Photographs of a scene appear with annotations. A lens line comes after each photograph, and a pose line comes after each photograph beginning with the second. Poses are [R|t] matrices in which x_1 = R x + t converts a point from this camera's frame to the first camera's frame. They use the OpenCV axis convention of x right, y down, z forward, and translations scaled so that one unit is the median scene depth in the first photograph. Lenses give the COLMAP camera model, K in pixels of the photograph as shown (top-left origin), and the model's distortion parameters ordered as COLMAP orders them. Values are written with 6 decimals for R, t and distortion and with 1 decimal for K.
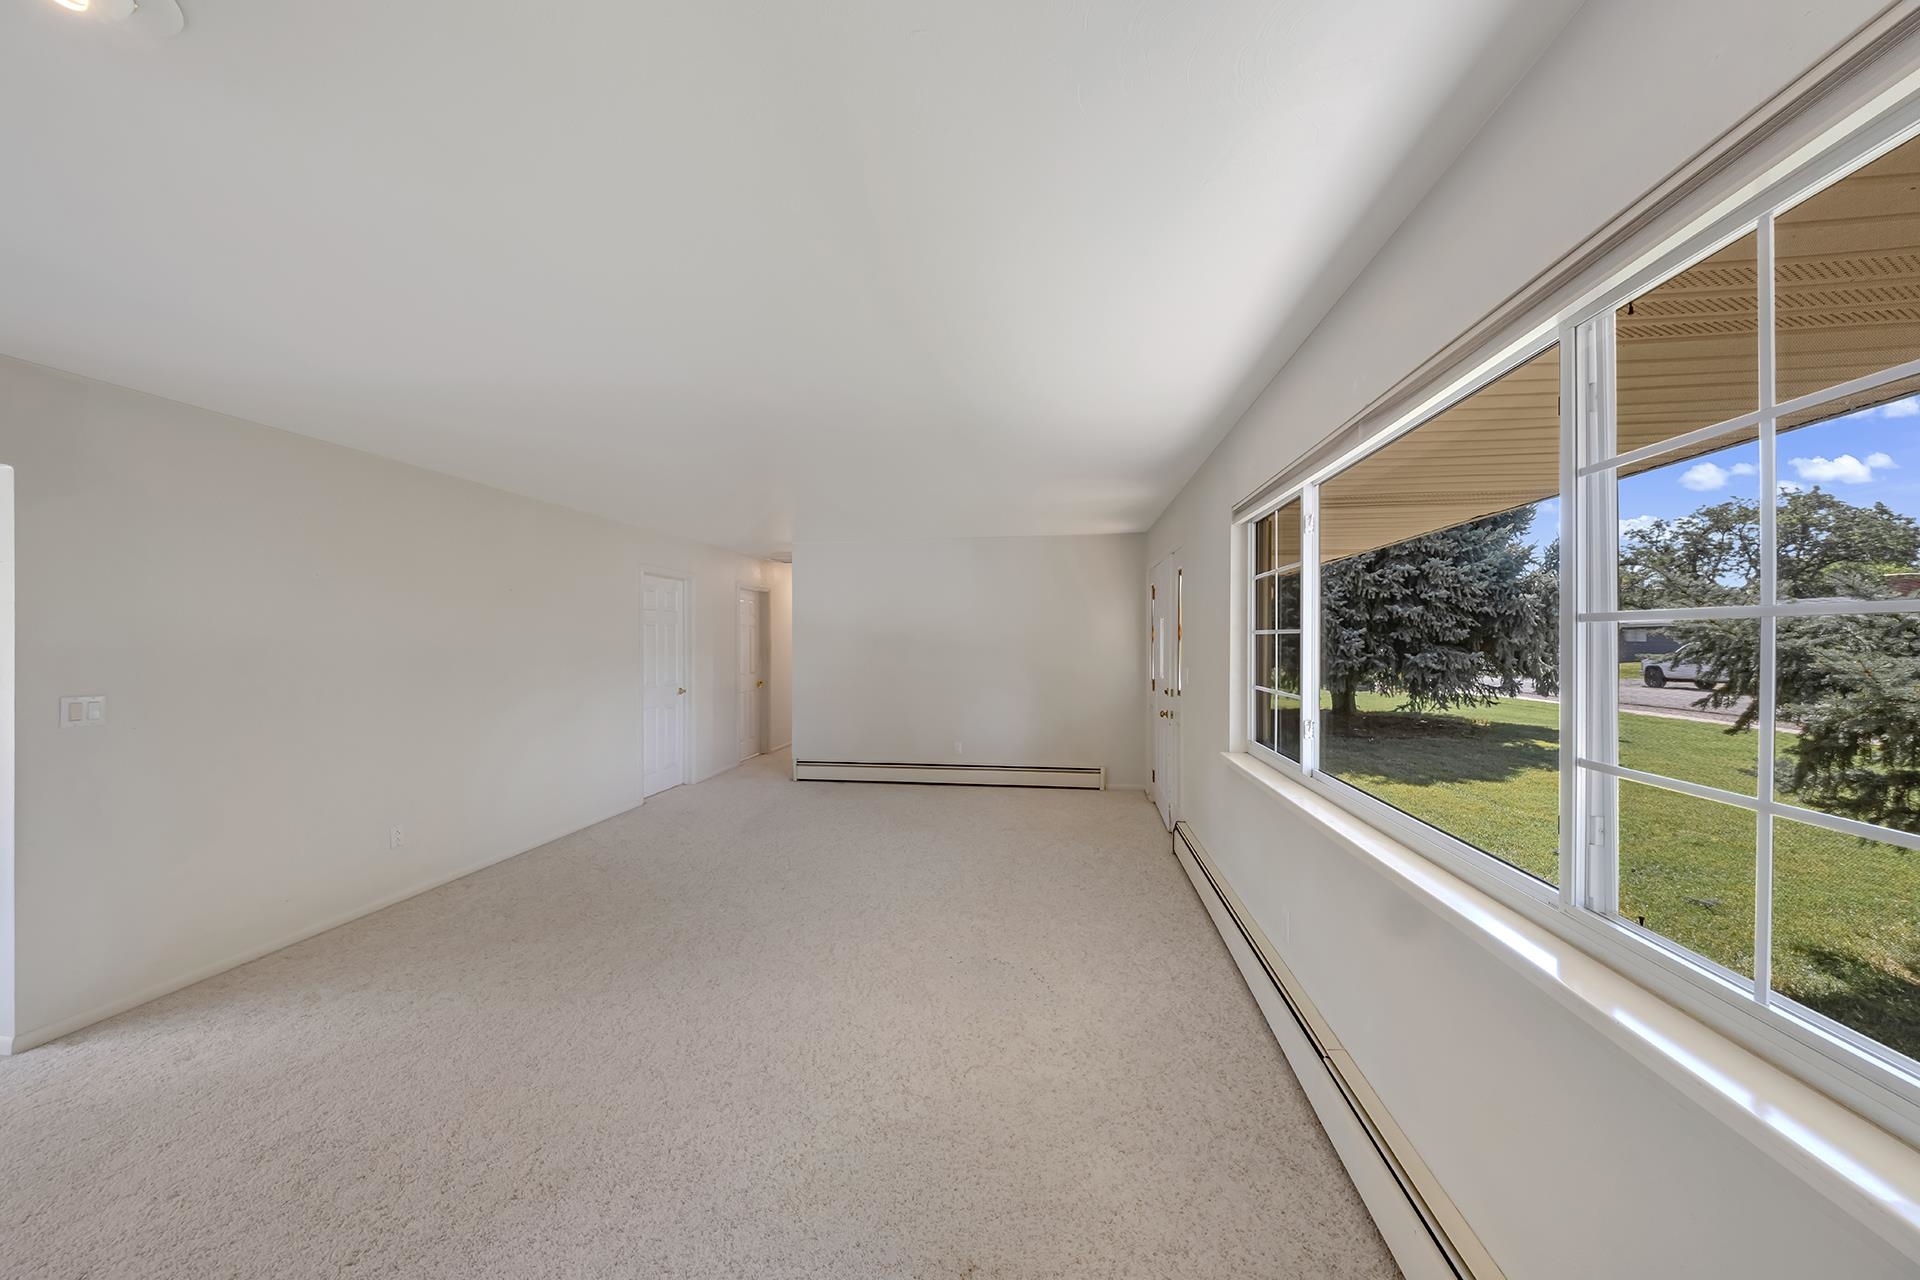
lens RADIAL K [[660.5, 0, 958.6], [0, 660.5, 641.8], [0, 0, 1]] dist [-0.001210, -0.000051]
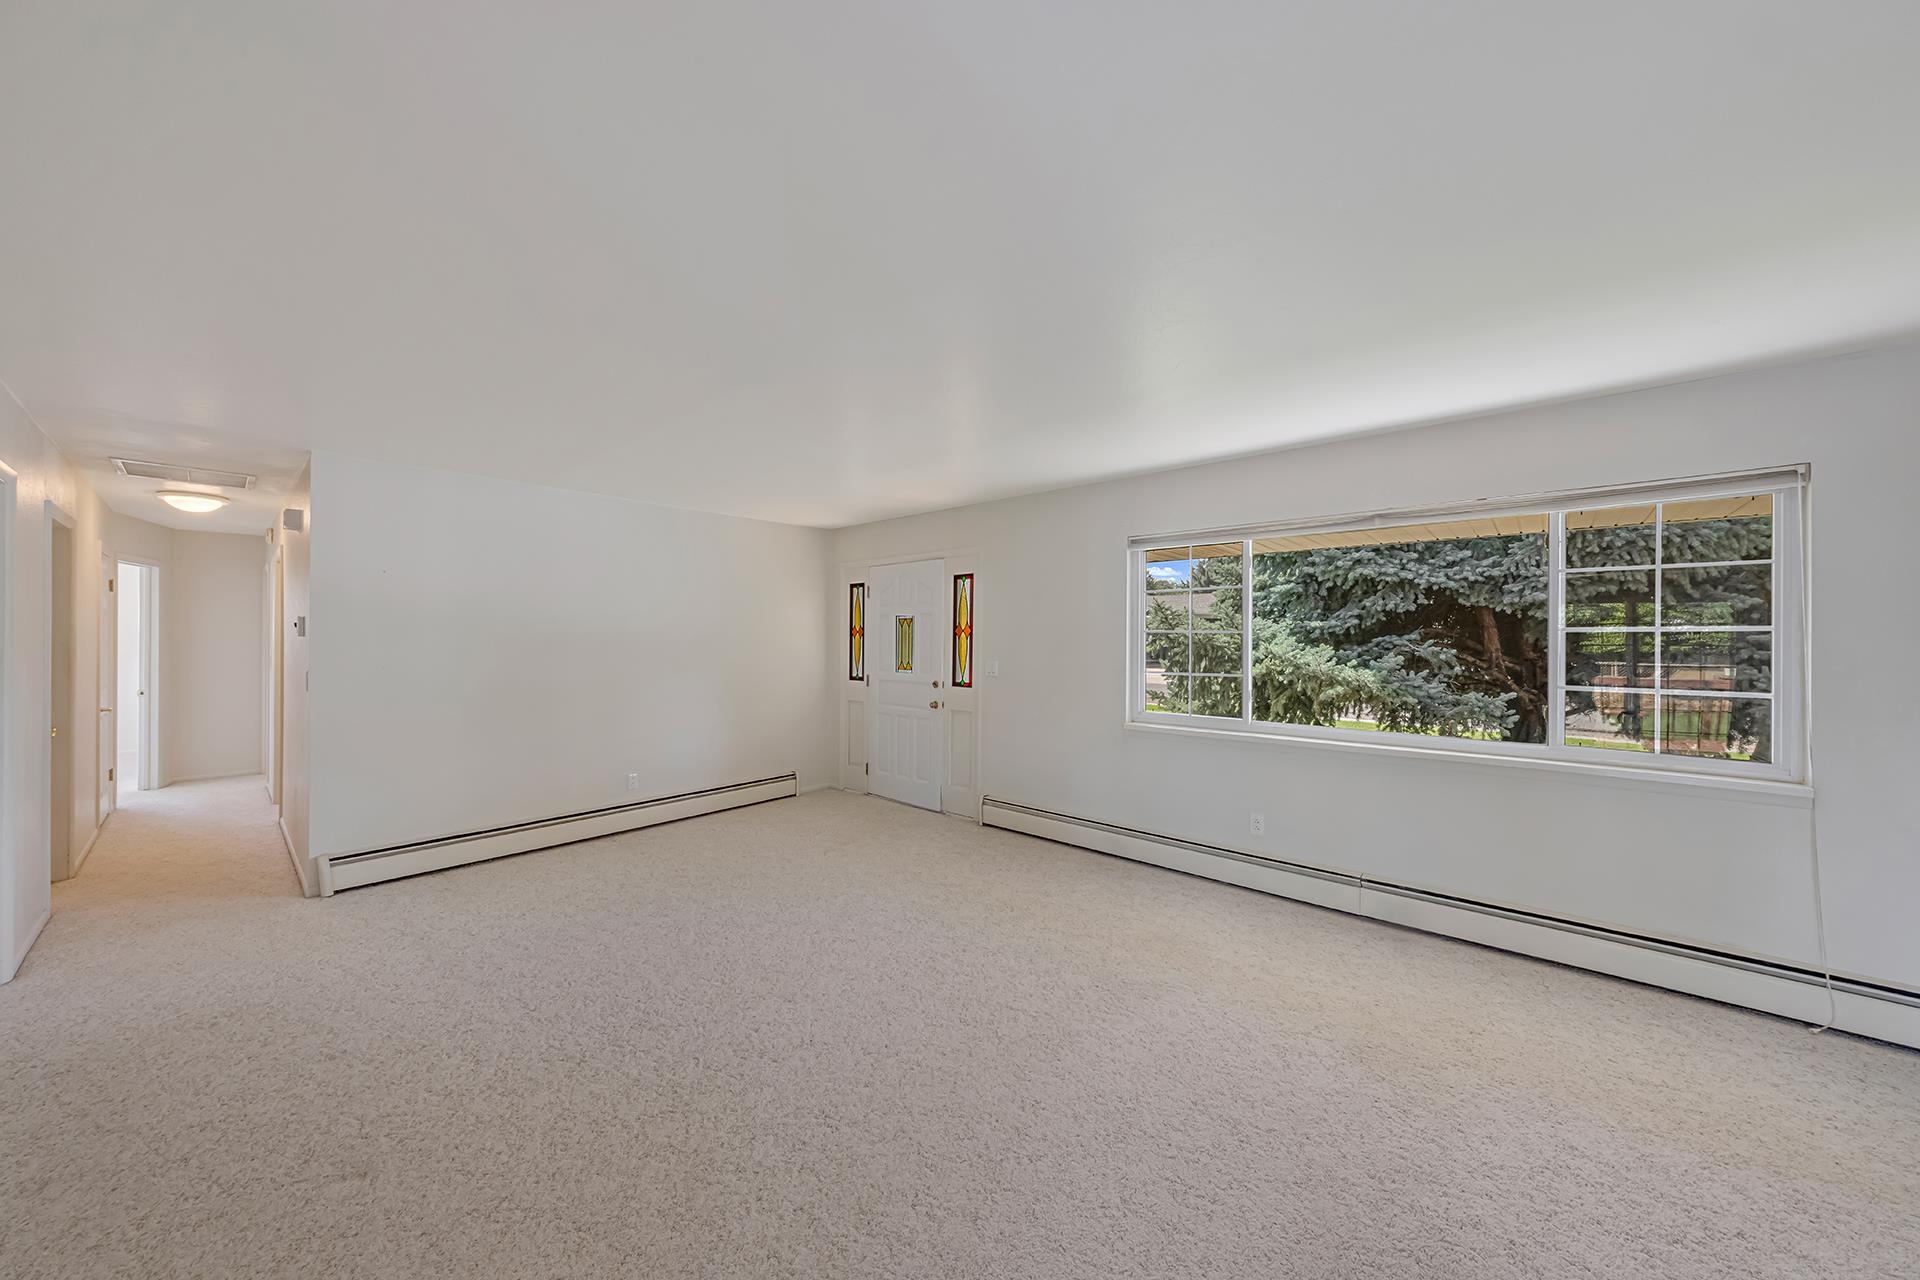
lens RADIAL K [[660.5, 0, 957.1], [0, 660.5, 636.9], [0, 0, 1]] dist [-0.001210, -0.000051]
pose [[0.545848, -0.000080, 0.837884, -0.819601], [0.001015, 0.999999, -0.000566, -0.003351], [-0.837884, 0.001159, 0.545848, 0.529397]]
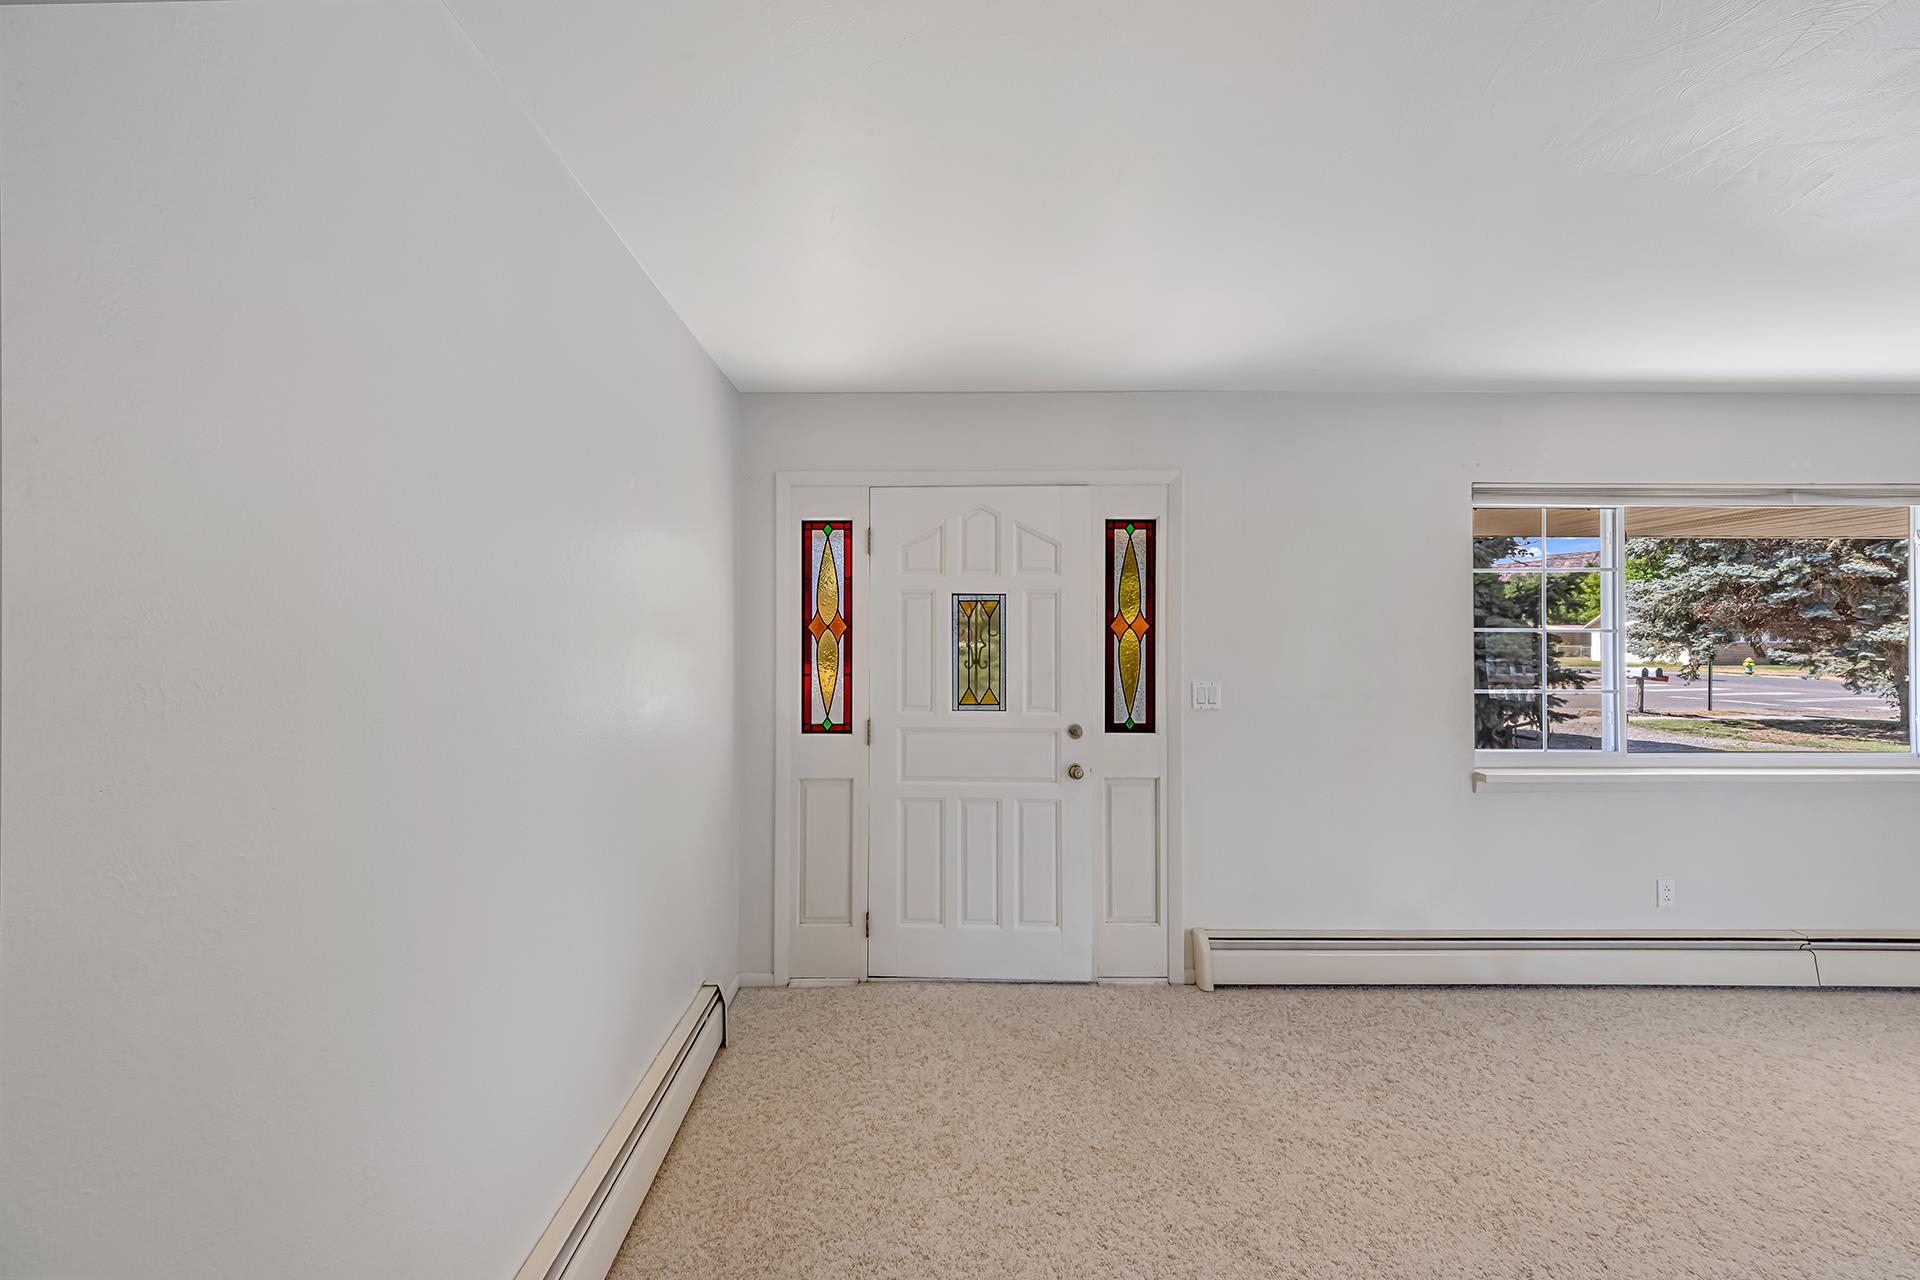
lens RADIAL K [[917.8, 0, 953.8], [0, 917.8, 629.5], [0, 0, 1]] dist [0.005496, 0.000370]
pose [[-0.138621, 0.012577, 0.990266, -0.634048], [0.003879, 0.999919, -0.012156, -0.001387], [-0.990338, 0.002157, -0.138658, 1.602472]]
